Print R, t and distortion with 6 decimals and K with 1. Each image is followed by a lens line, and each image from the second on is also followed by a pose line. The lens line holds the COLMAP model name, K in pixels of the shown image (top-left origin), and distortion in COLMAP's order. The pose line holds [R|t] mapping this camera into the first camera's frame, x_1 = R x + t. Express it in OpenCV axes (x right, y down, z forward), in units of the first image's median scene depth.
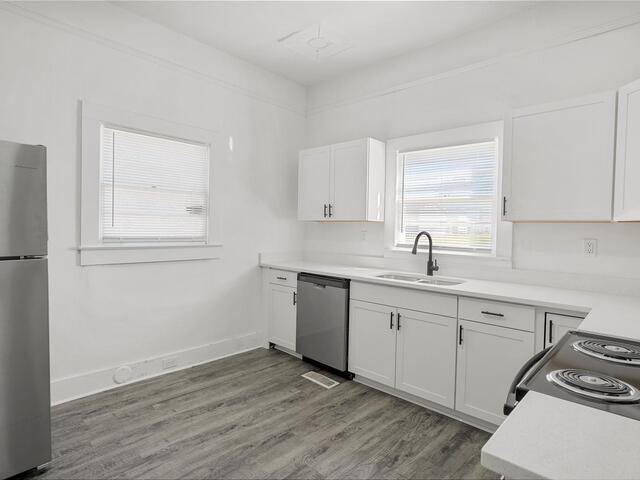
lens RADIAL K [[354.0, 0, 322.1], [0, 354.0, 238.2], [0, 0, 1]] dist [-0.003972, -0.000189]
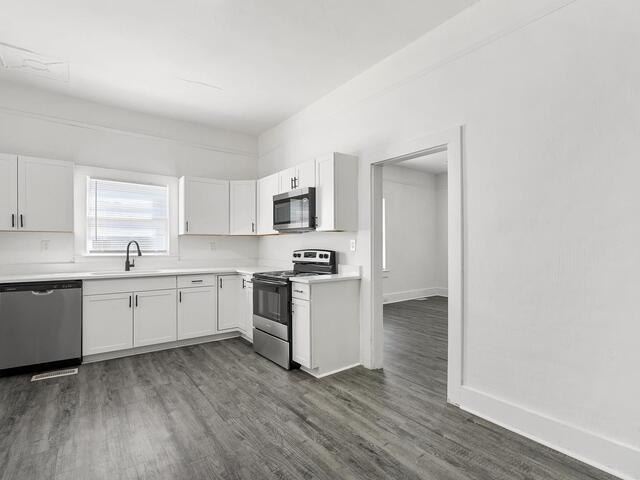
lens RADIAL K [[322.8, 0, 317.1], [0, 322.8, 247.7], [0, 0, 1]] dist [-0.004911, 0.002543]
pose [[0.187814, -0.026119, 0.981857, -0.893523], [0.030702, 0.999314, 0.020711, 0.007896], [-0.981725, 0.026256, 0.188487, -0.003480]]
